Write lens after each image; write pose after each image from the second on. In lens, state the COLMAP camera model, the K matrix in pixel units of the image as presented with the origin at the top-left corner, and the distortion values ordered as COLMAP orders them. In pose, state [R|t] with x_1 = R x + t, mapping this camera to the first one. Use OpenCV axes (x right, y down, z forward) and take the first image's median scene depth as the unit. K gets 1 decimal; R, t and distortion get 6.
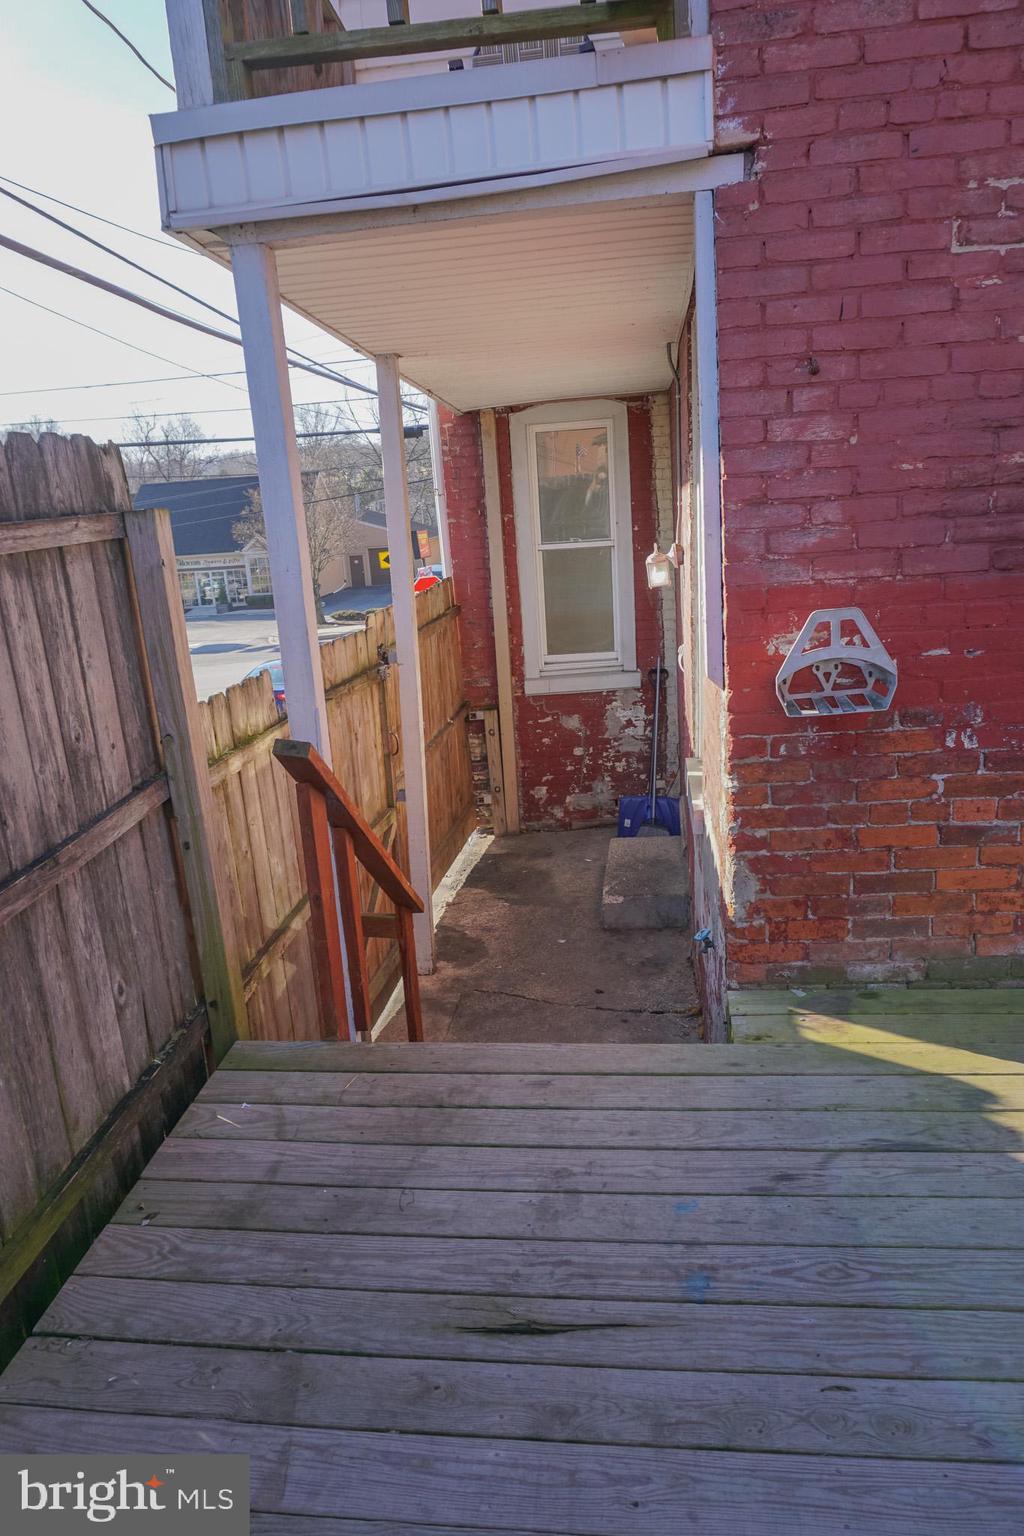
lens RADIAL K [[1033.7, 0, 507.0], [0, 1033.7, 773.6], [0, 0, 1]] dist [-0.049532, 0.026002]
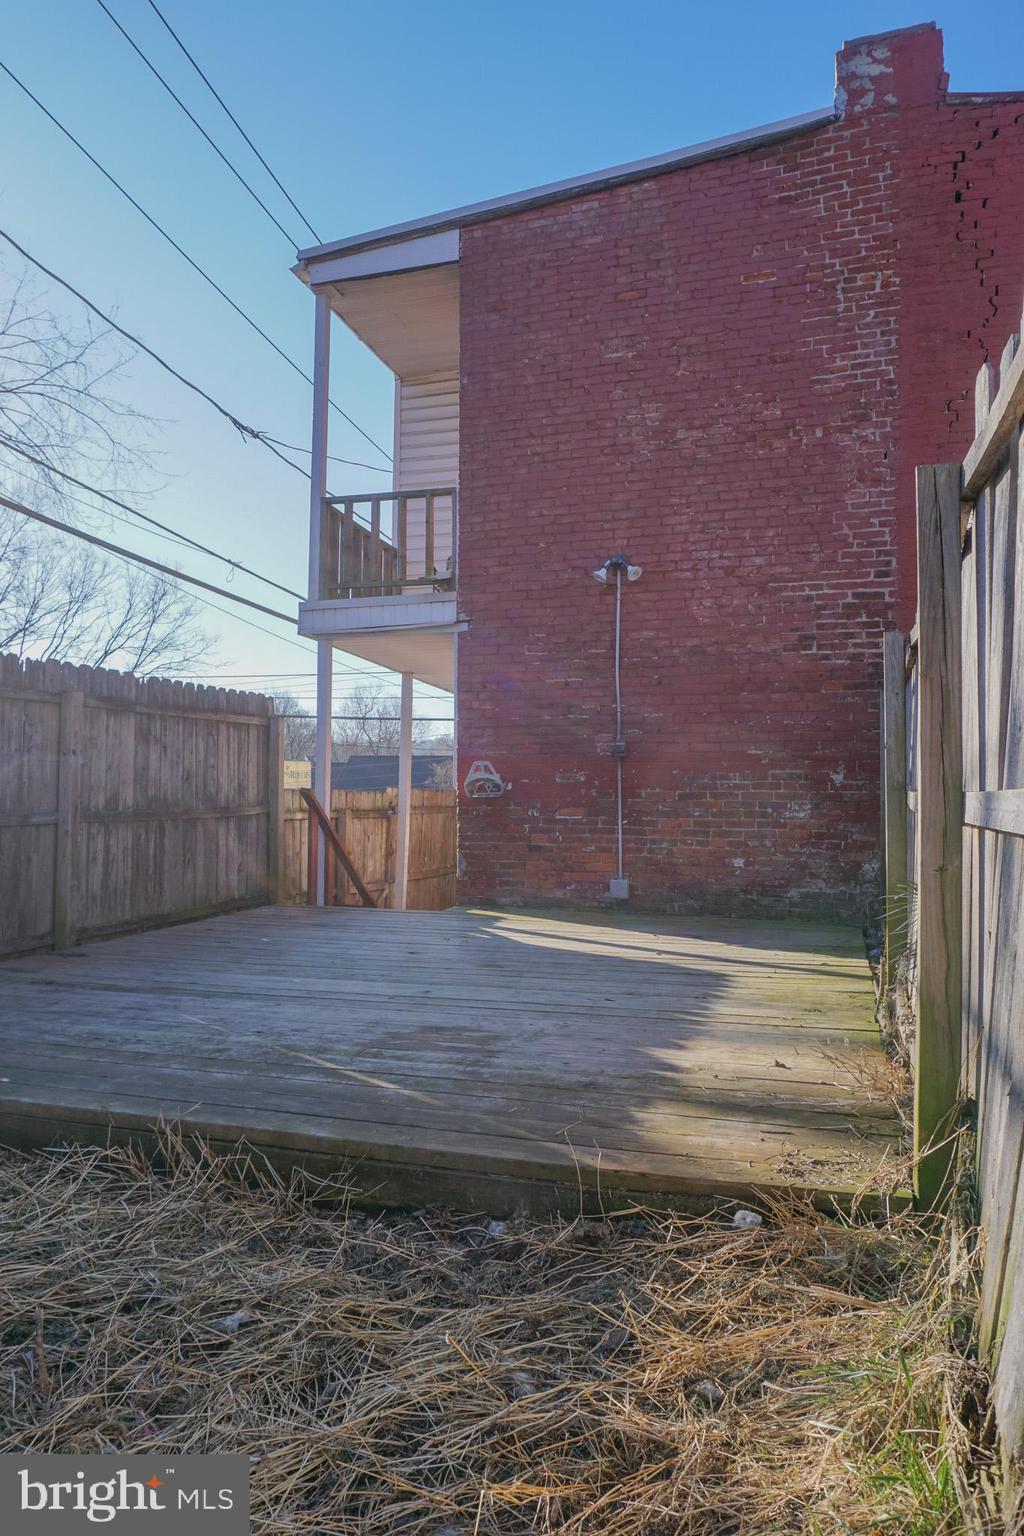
lens RADIAL K [[1033.7, 0, 501.4], [0, 1033.7, 759.7], [0, 0, 1]] dist [-0.049532, 0.026002]
pose [[0.978987, 0.068979, -0.191901, 0.866690], [-0.121263, 0.953510, -0.275888, 0.606264], [0.163949, 0.293361, 0.941839, -1.689180]]
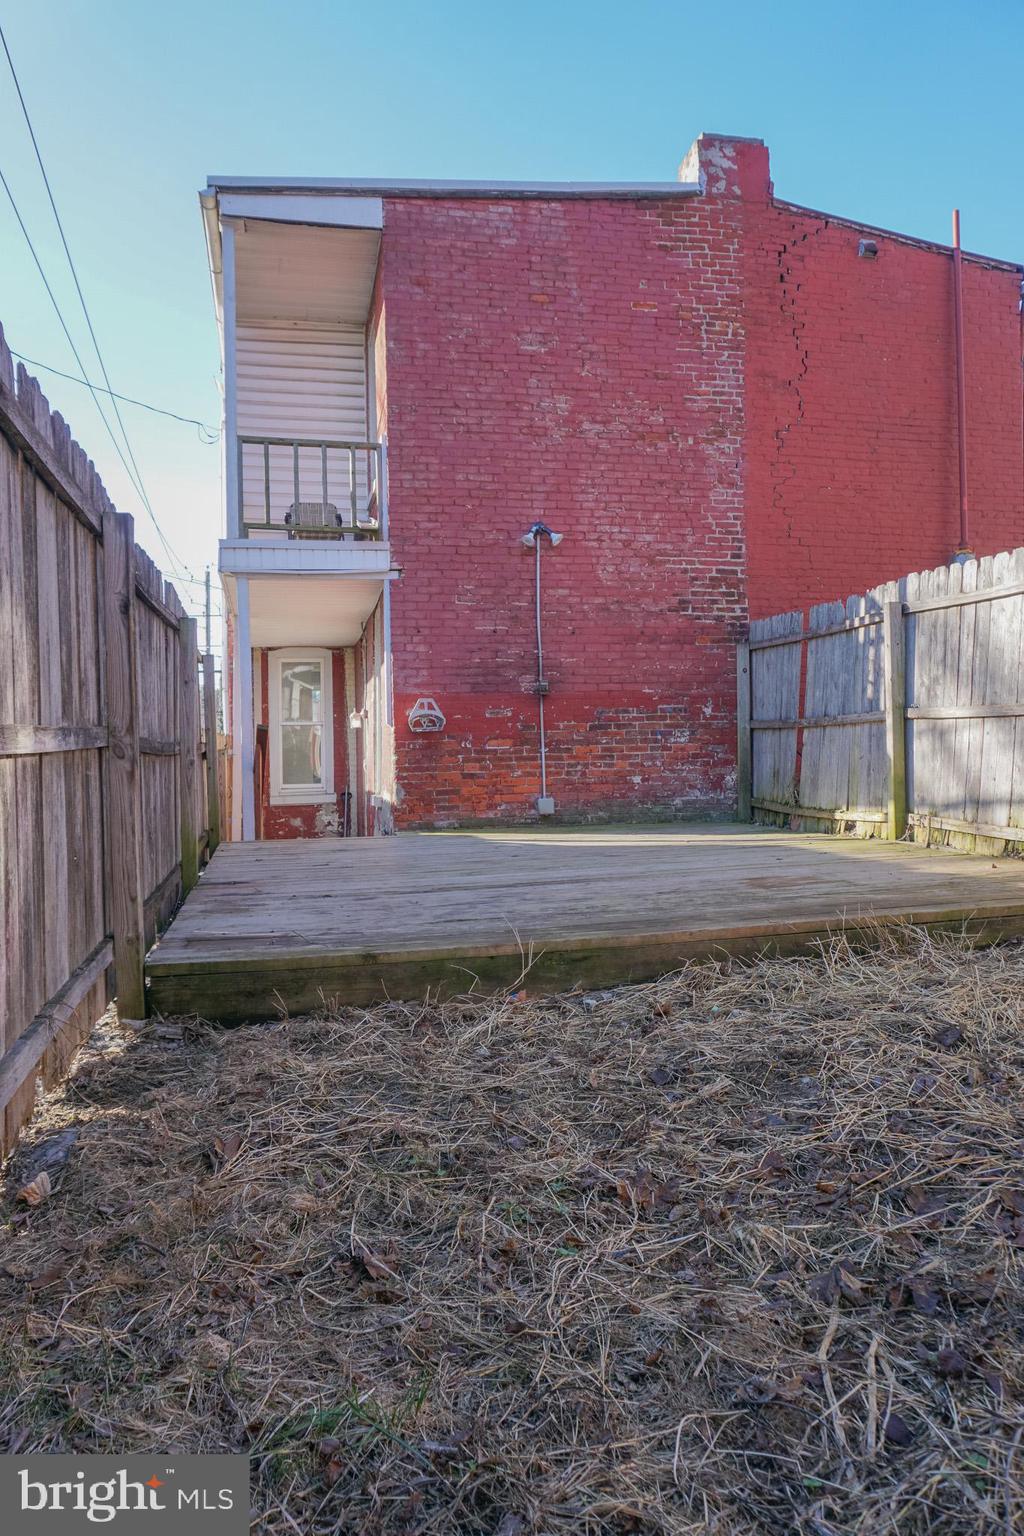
lens RADIAL K [[1033.7, 0, 515.8], [0, 1033.7, 759.4], [0, 0, 1]] dist [-0.049532, 0.026002]
pose [[0.938547, 0.048633, 0.341708, -0.494384], [0.045618, 0.963860, -0.262475, 0.838489], [-0.342123, 0.261933, 0.902409, -1.888625]]
